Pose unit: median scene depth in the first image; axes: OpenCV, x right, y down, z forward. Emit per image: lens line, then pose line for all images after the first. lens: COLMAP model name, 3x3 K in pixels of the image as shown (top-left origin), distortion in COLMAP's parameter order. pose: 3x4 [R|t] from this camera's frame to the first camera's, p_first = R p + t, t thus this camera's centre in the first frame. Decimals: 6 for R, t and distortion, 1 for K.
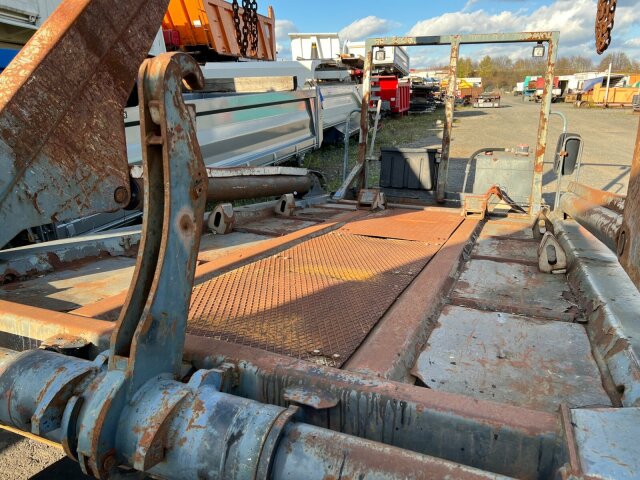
lens RADIAL K [[475.5, 0, 320.0], [0, 475.5, 240.0], [0, 0, 1]] dist [0.031809, -0.035372]
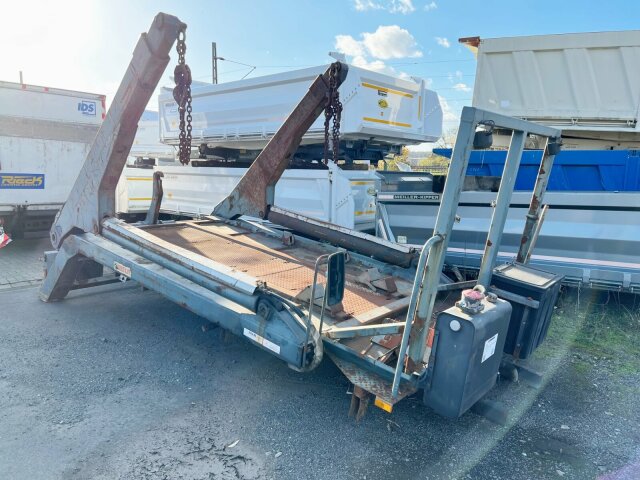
lens RADIAL K [[475.0, 0, 324.0], [0, 475.0, 239.3], [0, 0, 1]] dist [0.072395, -0.082490]
pose [[-0.299241, 0.140512, -0.943775, 0.417269], [-0.302755, 0.924007, 0.233562, -0.139732], [0.904873, 0.355624, -0.233960, 0.391475]]
